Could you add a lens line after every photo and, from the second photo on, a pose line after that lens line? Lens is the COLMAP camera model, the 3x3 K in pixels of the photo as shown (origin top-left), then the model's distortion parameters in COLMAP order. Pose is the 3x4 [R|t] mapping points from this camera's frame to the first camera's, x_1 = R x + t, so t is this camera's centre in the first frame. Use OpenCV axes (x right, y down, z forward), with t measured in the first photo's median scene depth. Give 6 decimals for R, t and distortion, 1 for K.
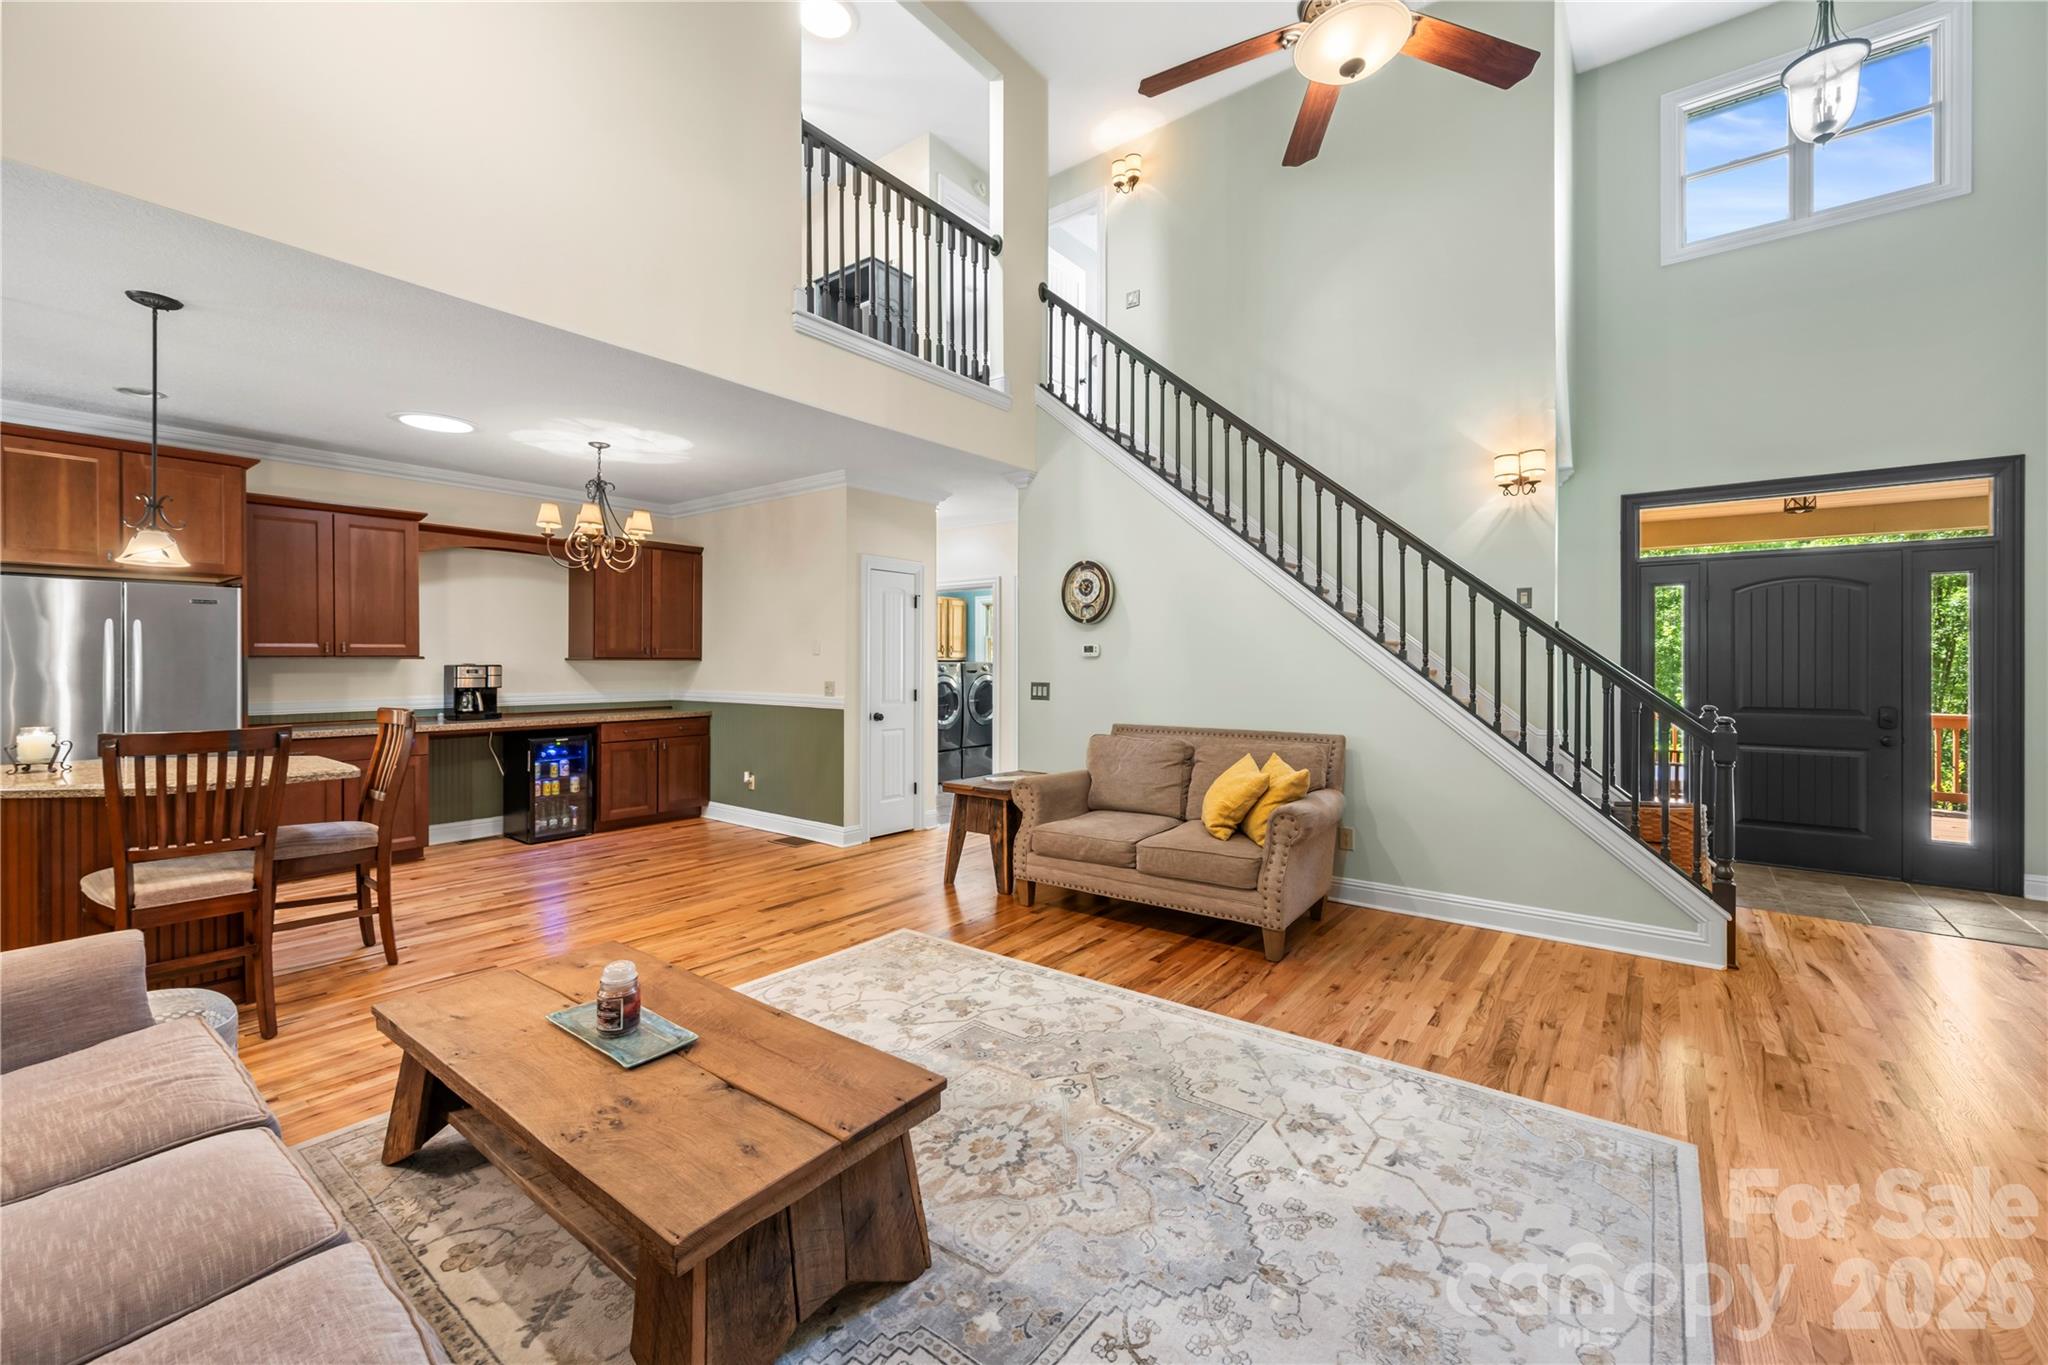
lens RADIAL K [[825.6, 0, 1024.0], [0, 825.6, 682.5], [0, 0, 1]] dist [0.001265, 0.000158]
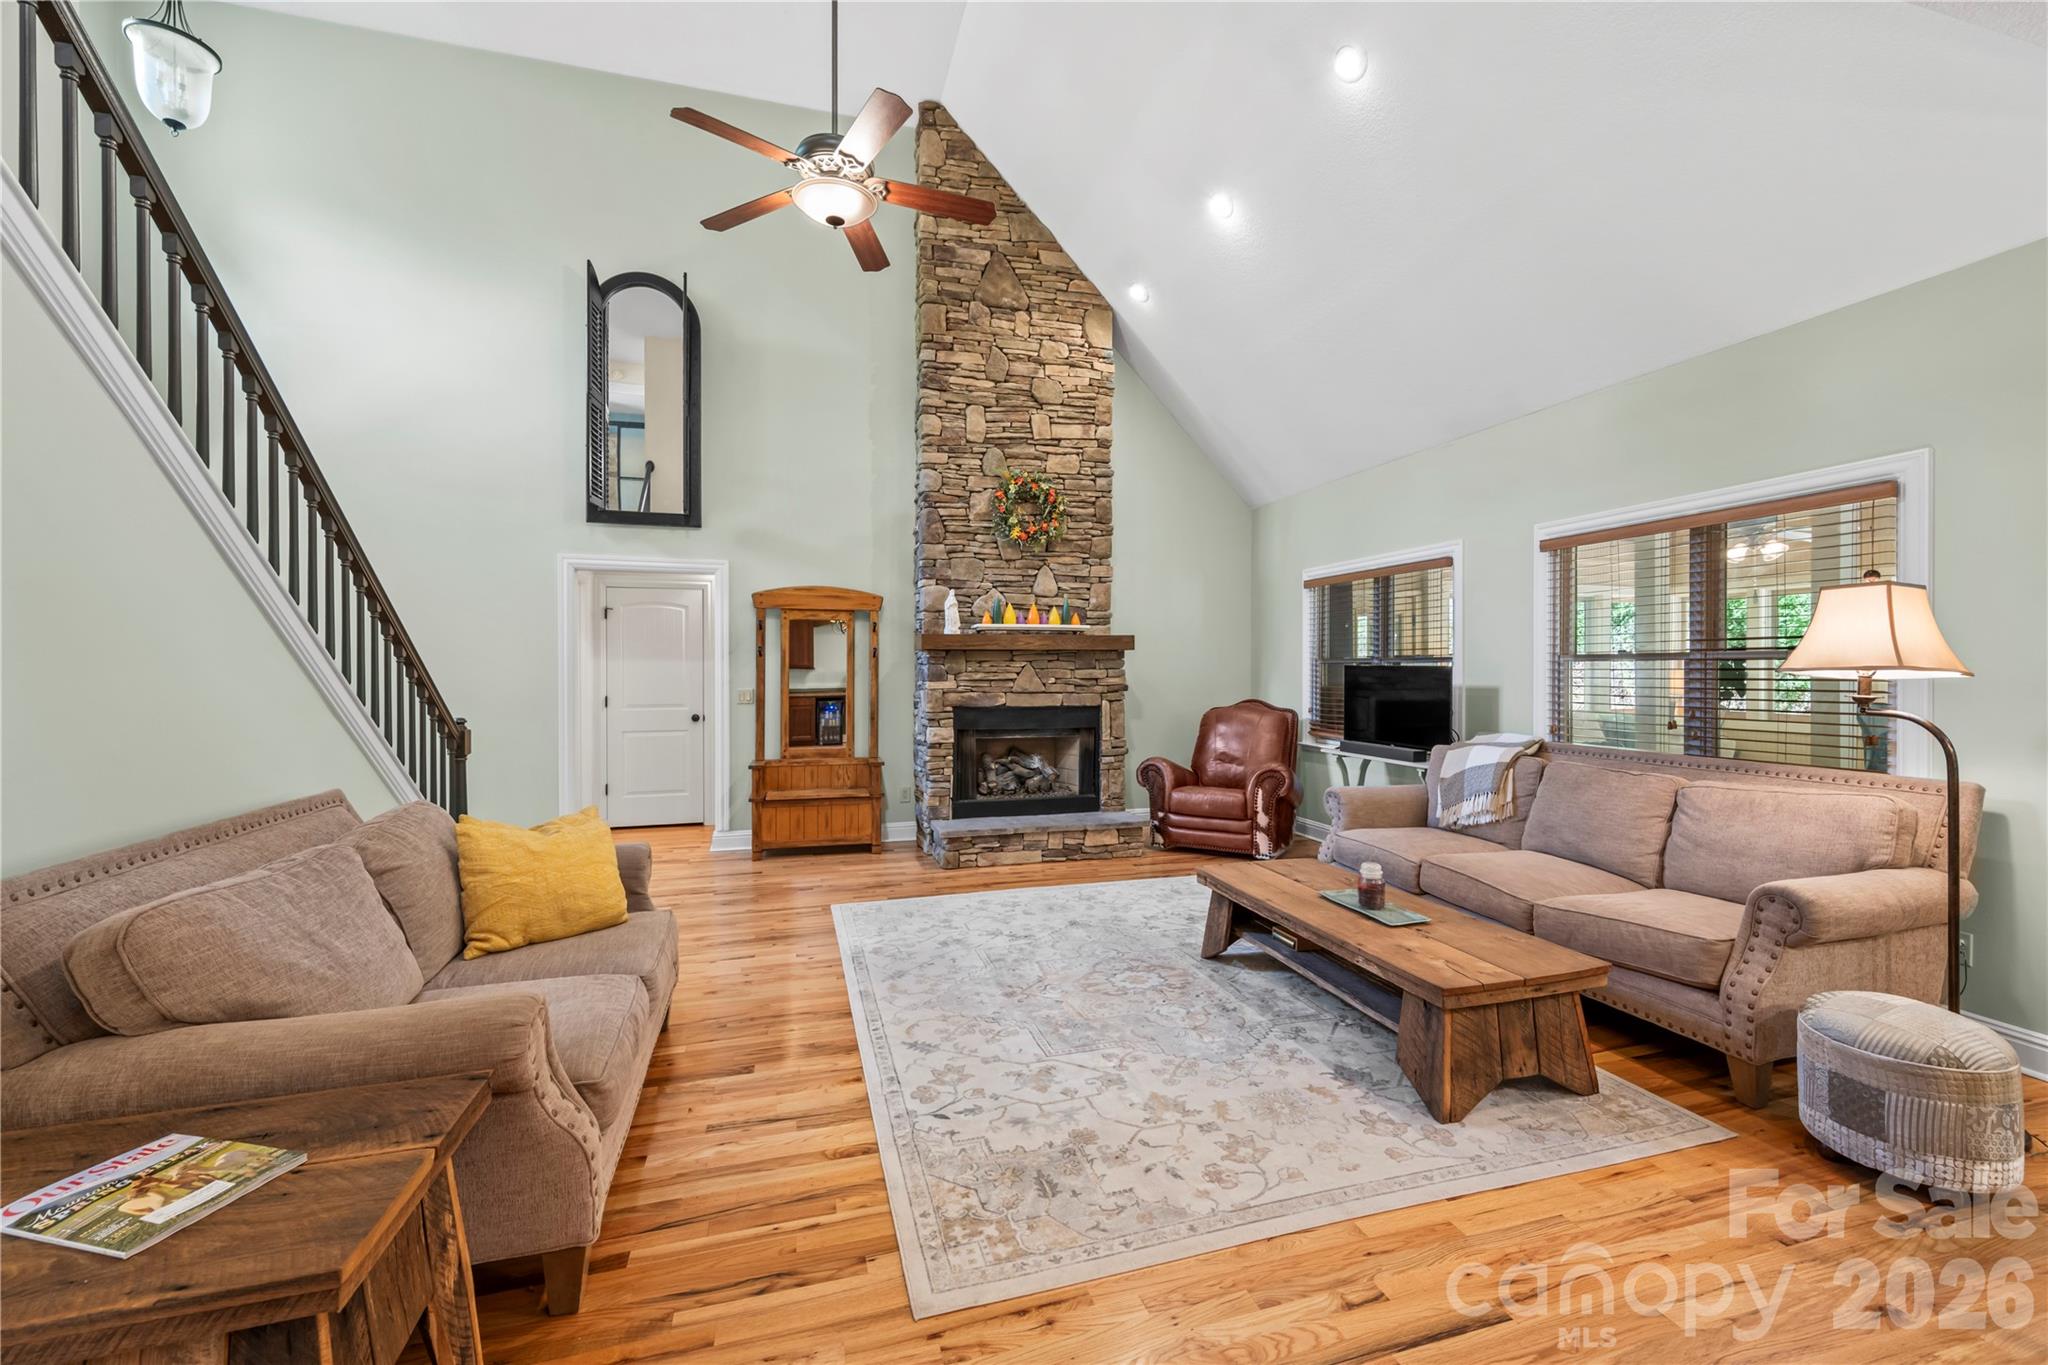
lens RADIAL K [[817.4, 0, 1036.0], [0, 817.4, 676.9], [0, 0, 1]] dist [0.000598, 0.000076]
pose [[-0.811794, -0.002598, 0.583938, -0.439514], [0.017733, 0.999419, 0.029099, -0.032327], [-0.583674, 0.033977, -0.811277, 1.310526]]
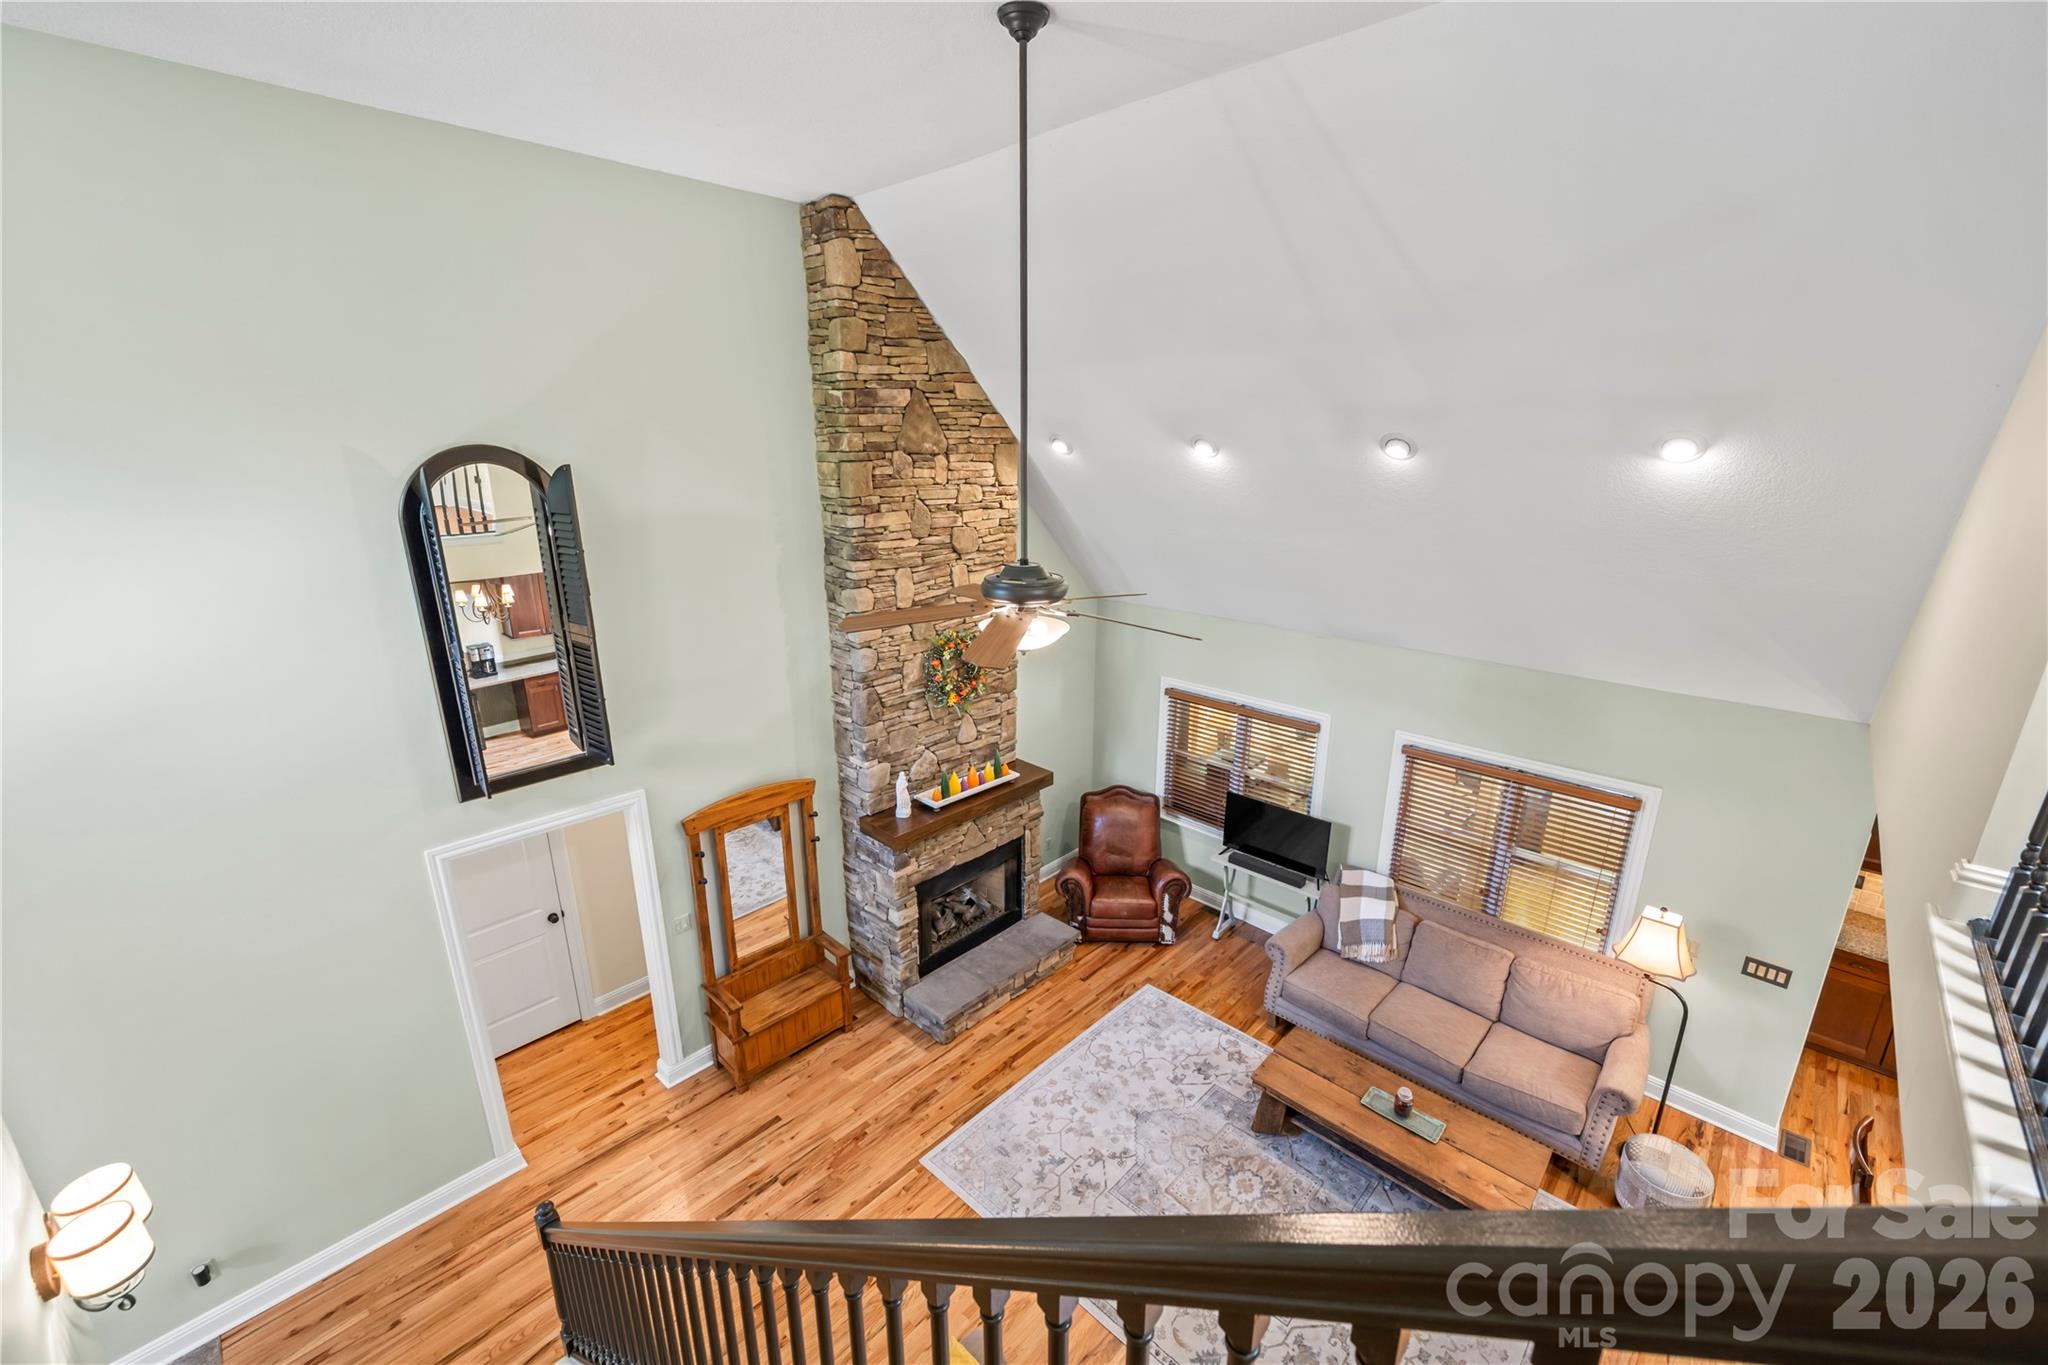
lens RADIAL K [[815.5, 0, 1033.3], [0, 815.5, 689.7], [0, 0, 1]] dist [0.000932, 0.000068]
pose [[-0.995288, -0.028148, 0.092791, 0.193326], [0.002485, 0.949220, 0.314604, -0.743710], [-0.096935, 0.313352, -0.944677, 1.482558]]
